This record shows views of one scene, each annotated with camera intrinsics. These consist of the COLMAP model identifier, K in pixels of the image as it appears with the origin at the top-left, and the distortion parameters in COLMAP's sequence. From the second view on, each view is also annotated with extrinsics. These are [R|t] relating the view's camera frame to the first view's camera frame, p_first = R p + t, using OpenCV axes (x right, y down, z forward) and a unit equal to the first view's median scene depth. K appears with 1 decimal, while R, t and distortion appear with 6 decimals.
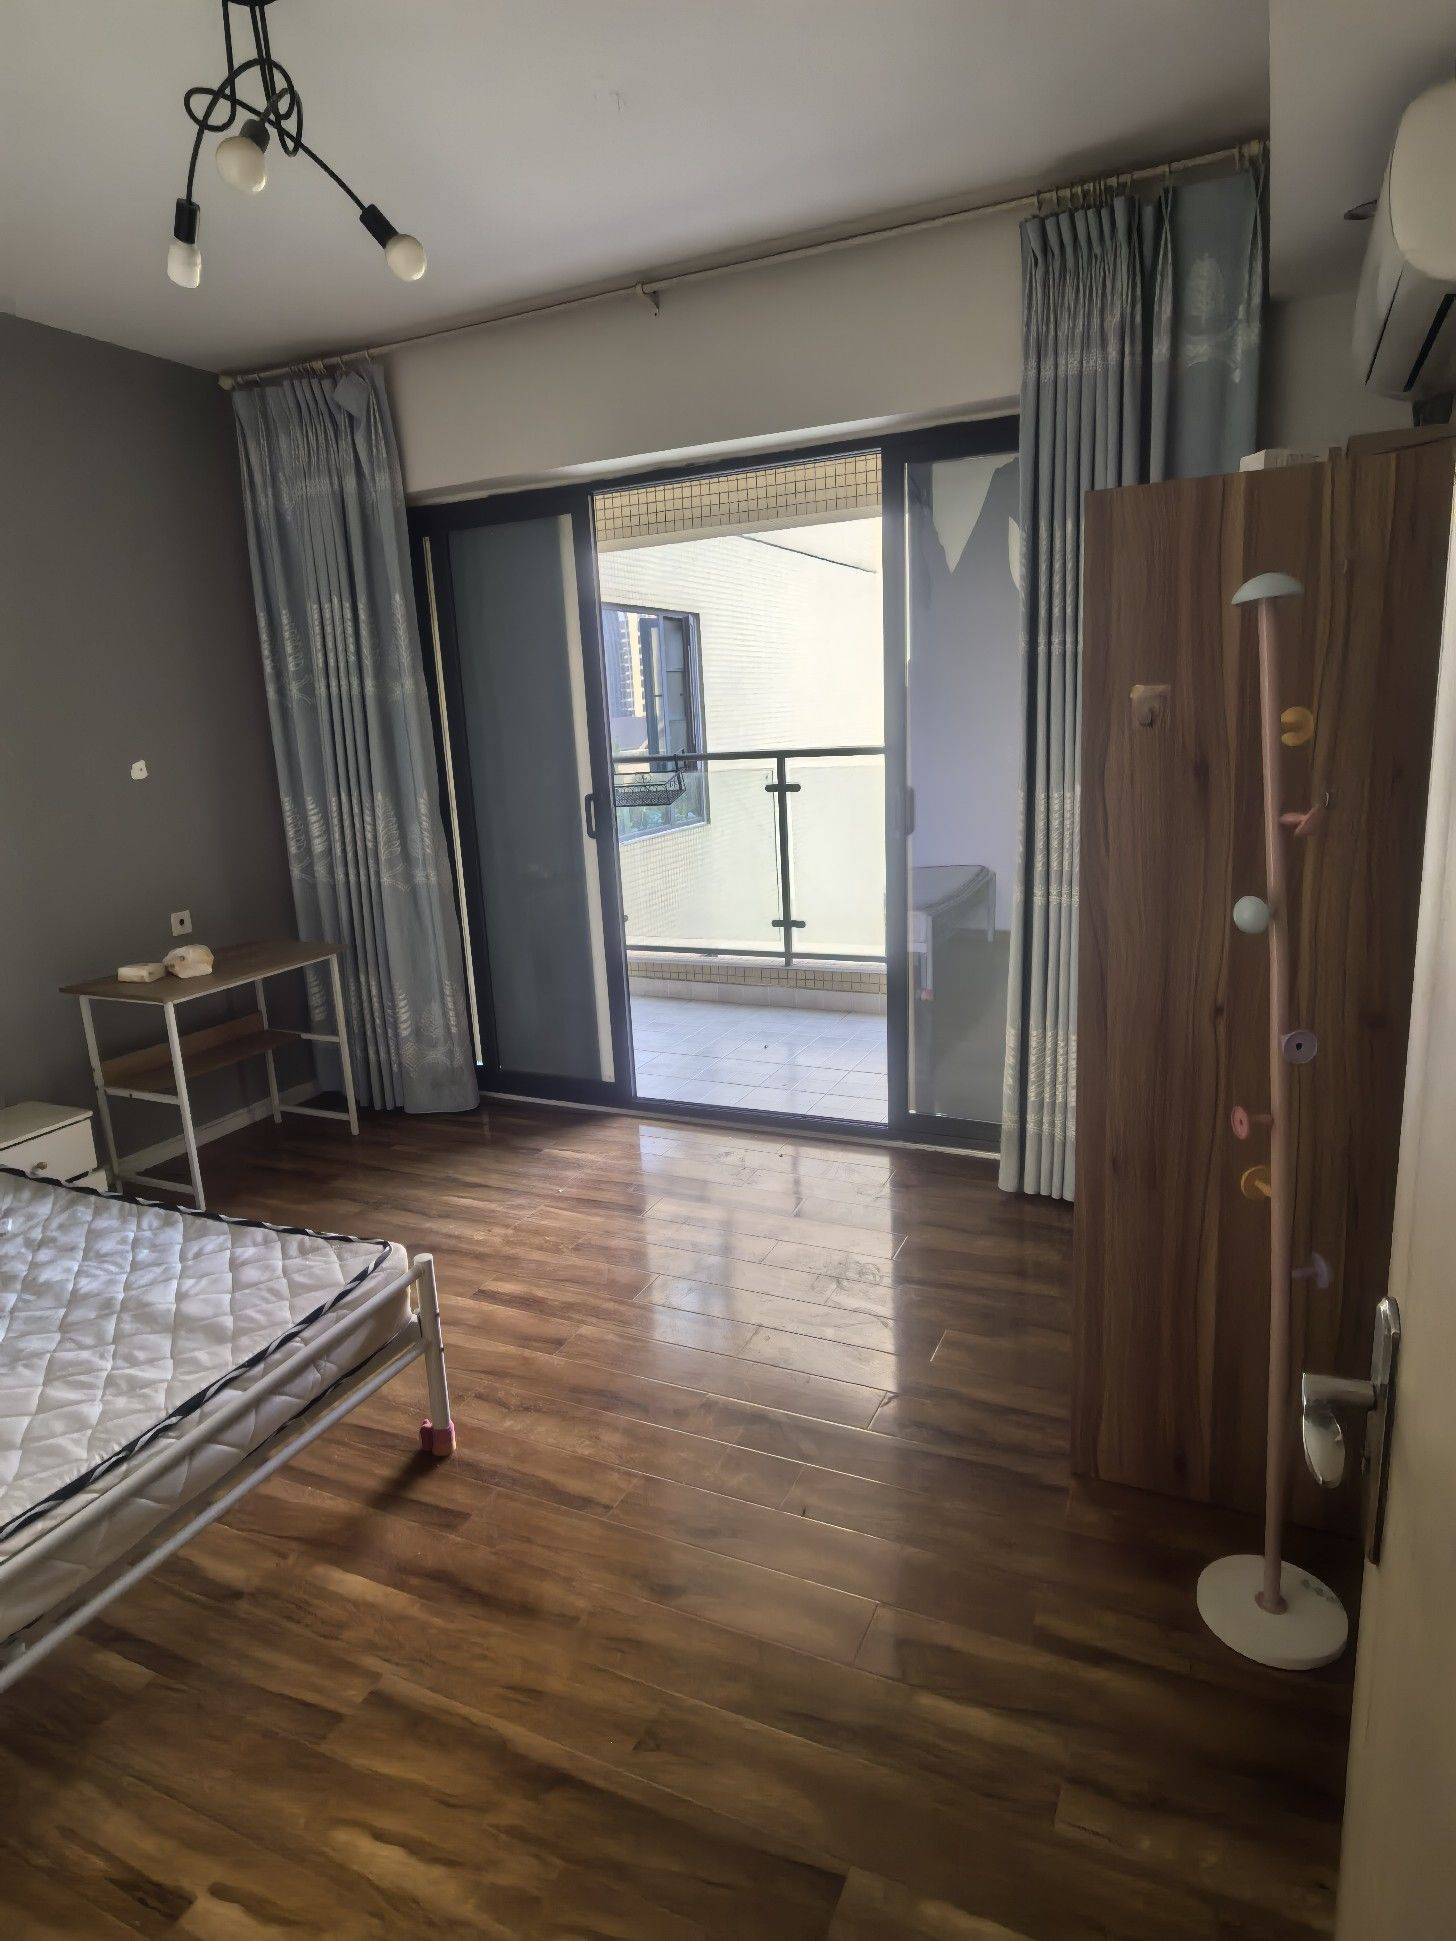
lens RADIAL K [[1124.8, 0, 728.9], [0, 1124.8, 965.7], [0, 0, 1]] dist [-0.007097, -0.000526]
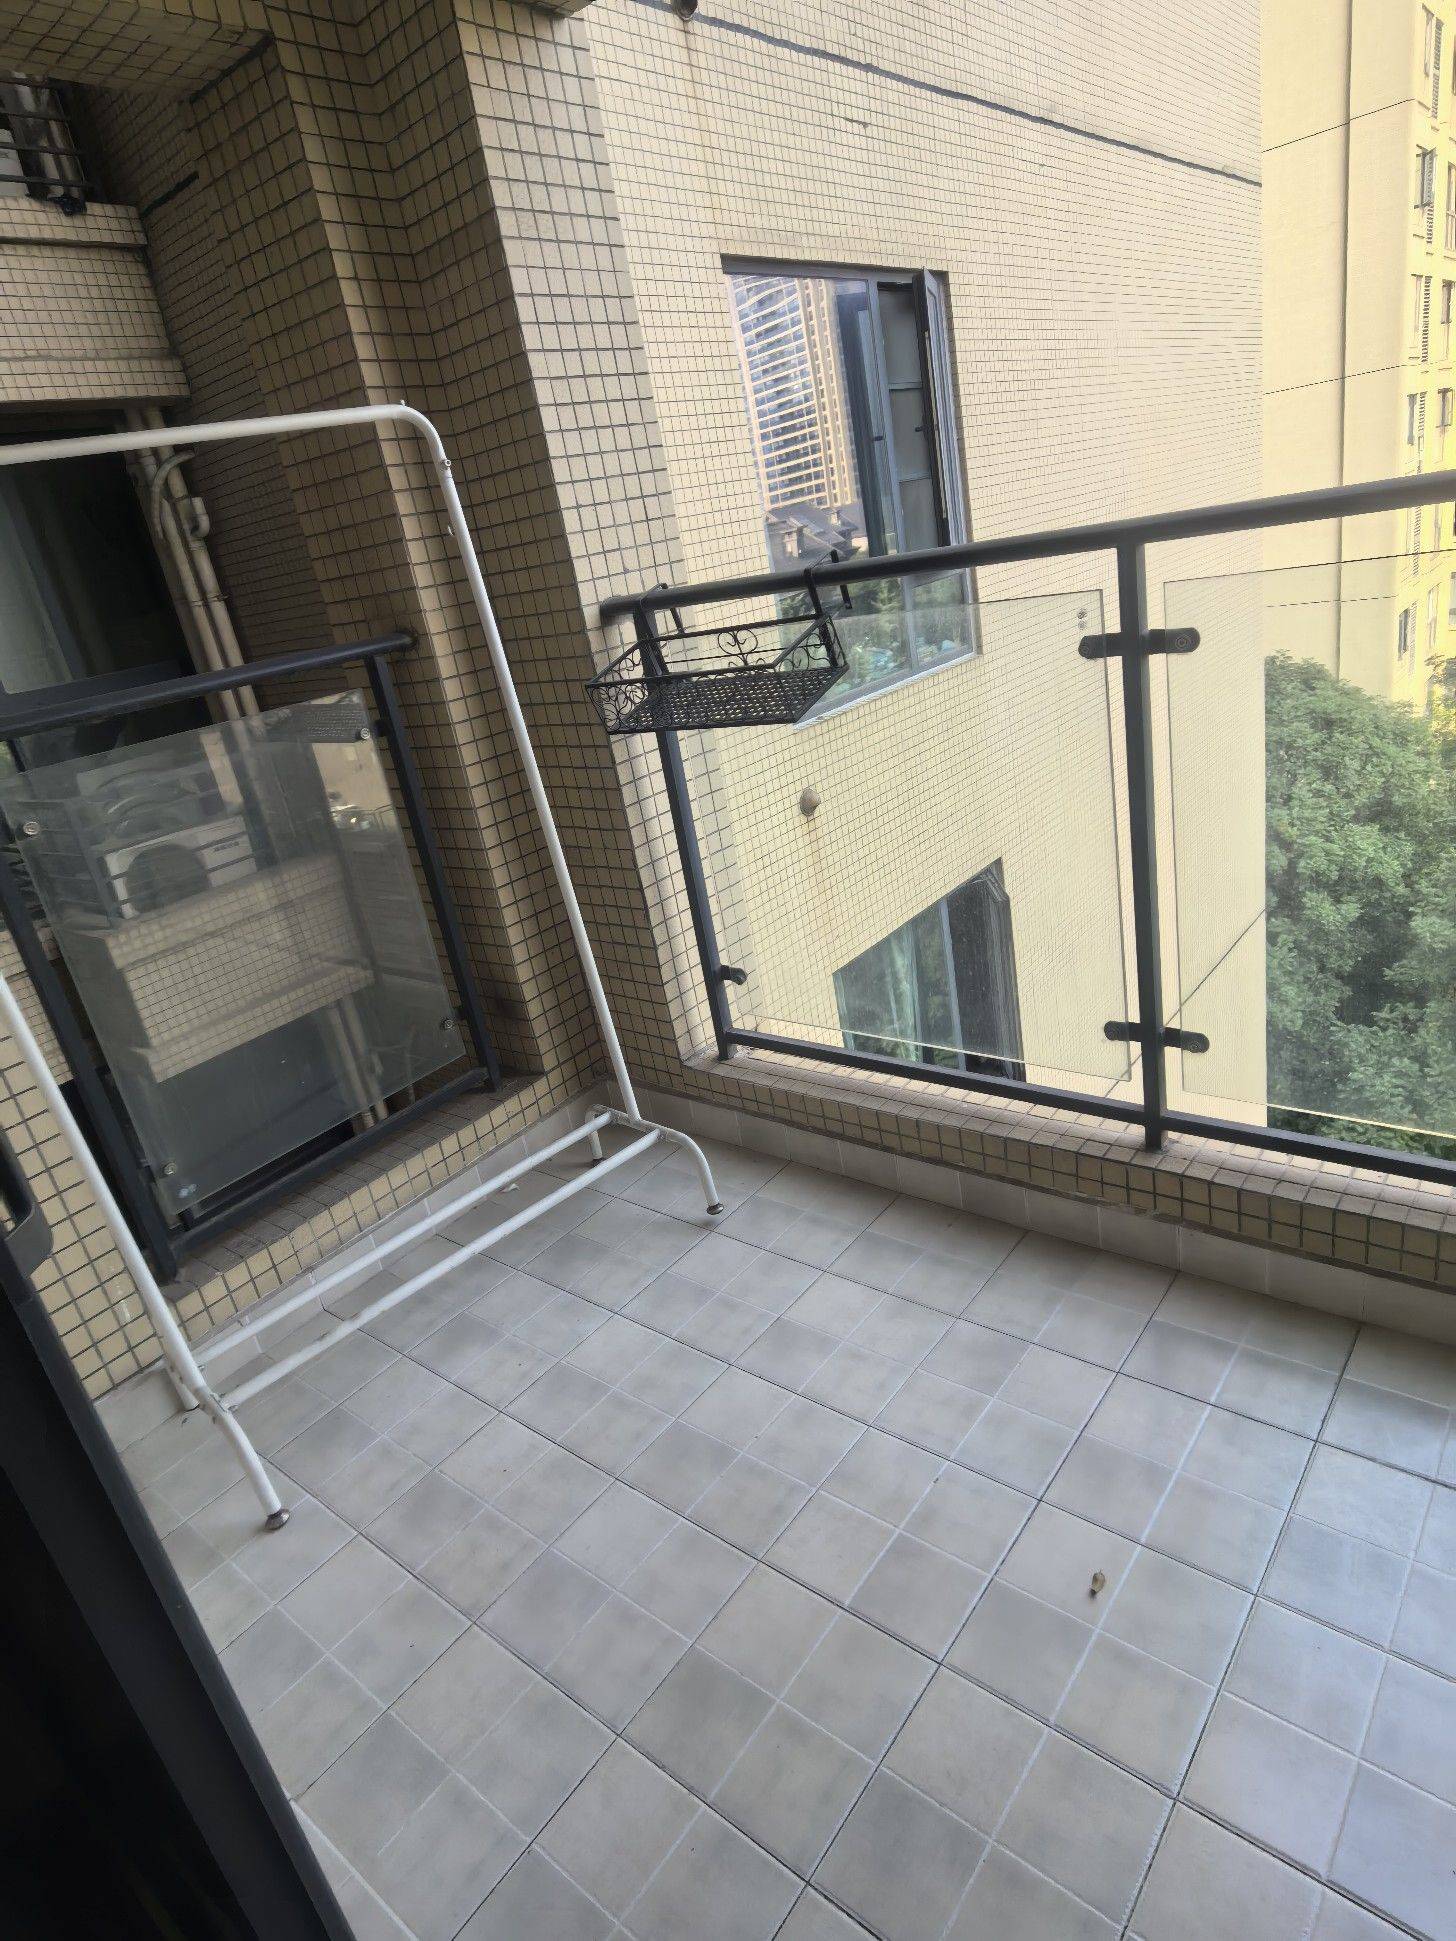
lens RADIAL K [[1124.8, 0, 731.6], [0, 1124.8, 961.4], [0, 0, 1]] dist [-0.007097, -0.000526]
pose [[0.963556, -0.021015, -0.266680, 0.019962], [0.067201, 0.983956, 0.165269, -0.126653], [0.258928, -0.177168, 0.949509, 0.637780]]
